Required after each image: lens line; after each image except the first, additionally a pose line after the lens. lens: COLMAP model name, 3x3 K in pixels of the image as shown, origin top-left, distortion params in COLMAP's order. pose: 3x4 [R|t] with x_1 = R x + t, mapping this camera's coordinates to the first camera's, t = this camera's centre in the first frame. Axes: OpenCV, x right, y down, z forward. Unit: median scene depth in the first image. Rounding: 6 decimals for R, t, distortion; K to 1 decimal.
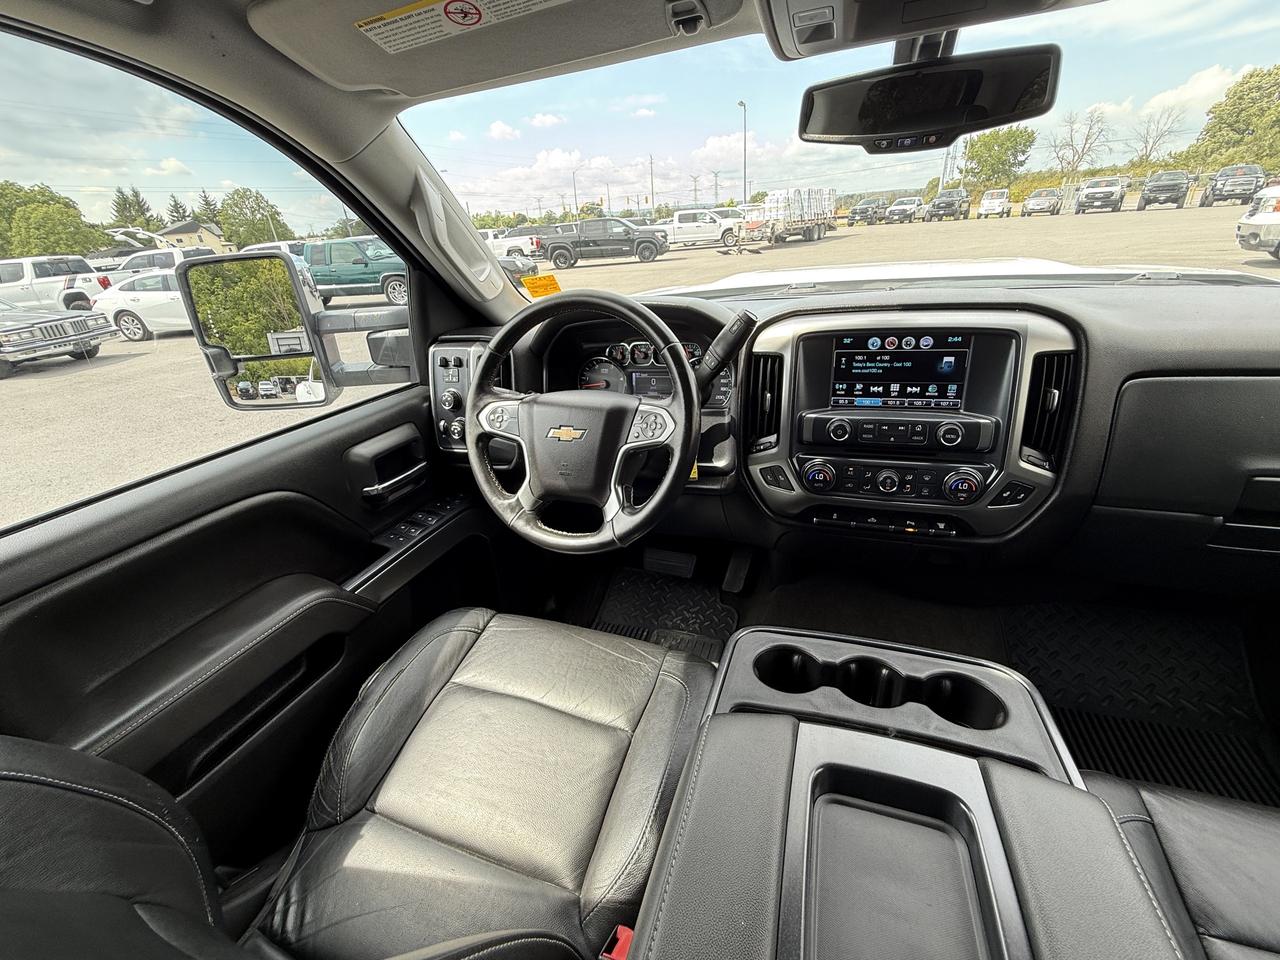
lens RADIAL K [[542.2, 0, 636.7], [0, 542.2, 478.7], [0, 0, 1]] dist [-0.000903, 0.000520]
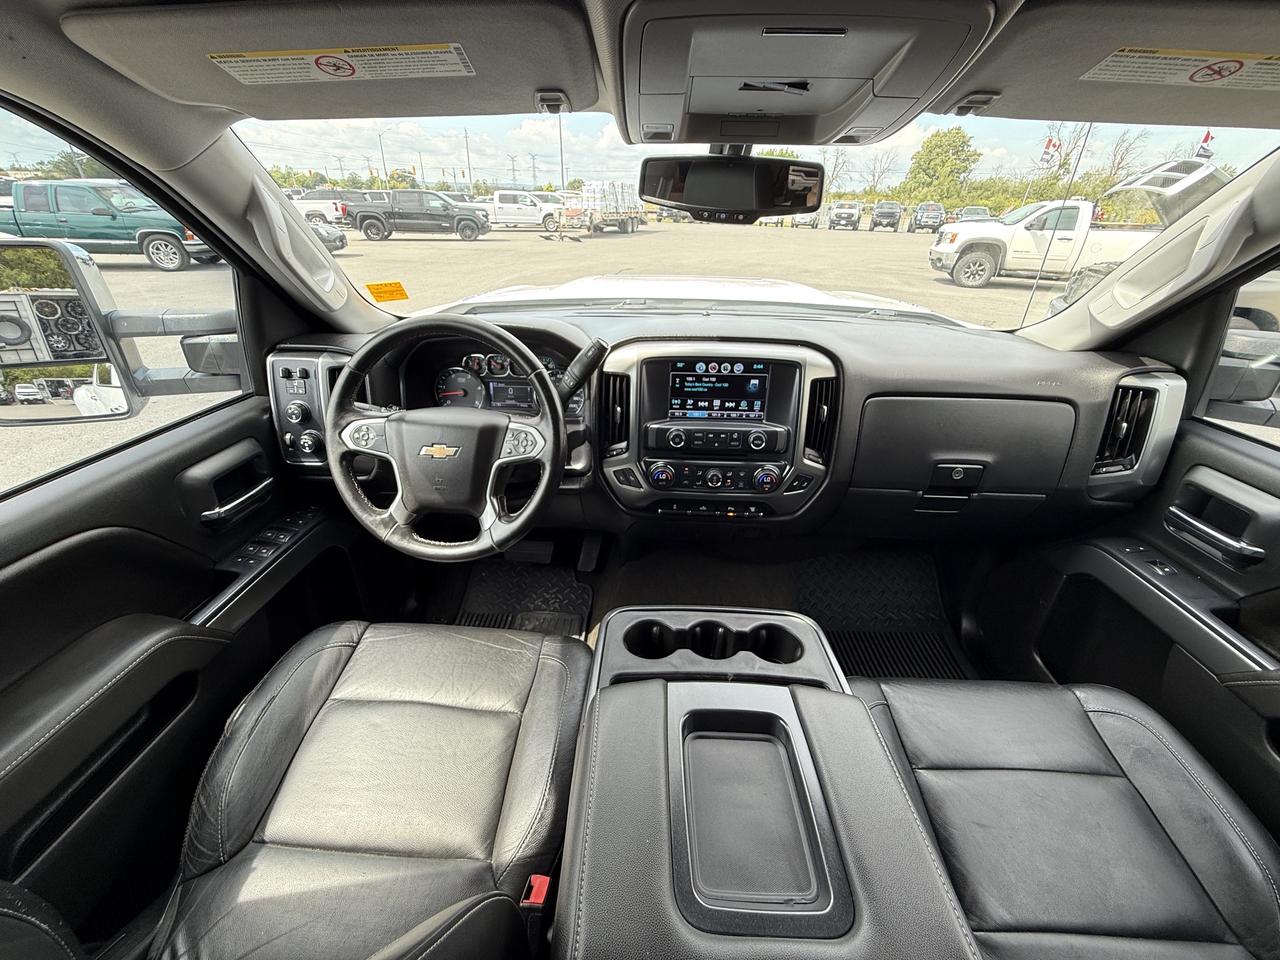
lens RADIAL K [[513.3, 0, 636.1], [0, 513.3, 478.2], [0, 0, 1]] dist [0.000084, 0.000446]
pose [[0.950183, -0.058064, 0.306237, -0.073040], [0.043707, 0.997609, 0.053538, -0.065561], [-0.308613, -0.037486, 0.950449, -0.075095]]
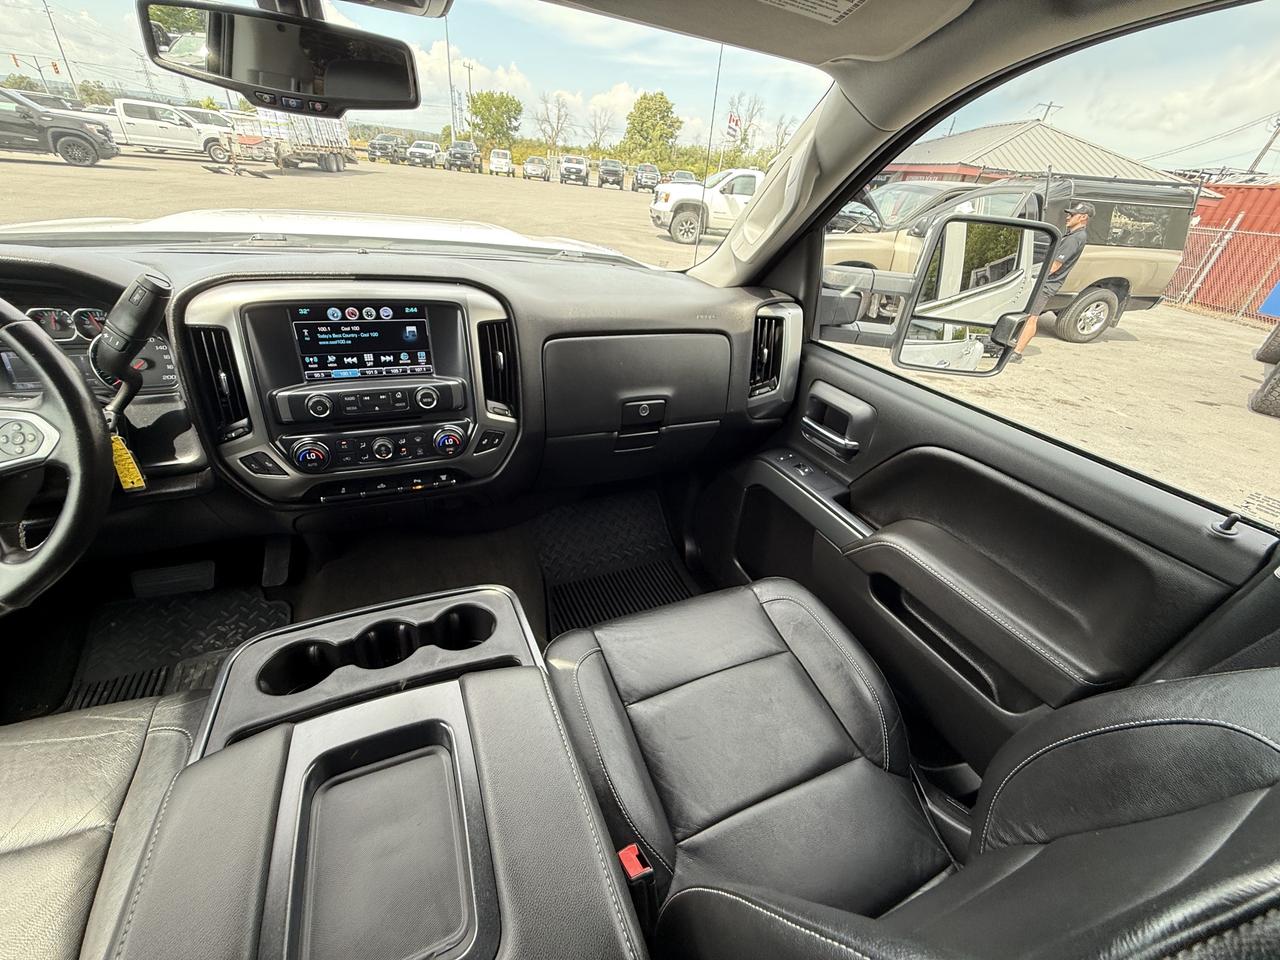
lens RADIAL K [[513.3, 0, 636.1], [0, 513.3, 478.2], [0, 0, 1]] dist [0.000084, 0.000446]
pose [[0.719464, -0.227967, 0.656050, 0.149373], [0.153468, 0.973429, 0.169949, -0.032873], [-0.677361, -0.021589, 0.735334, -0.062523]]
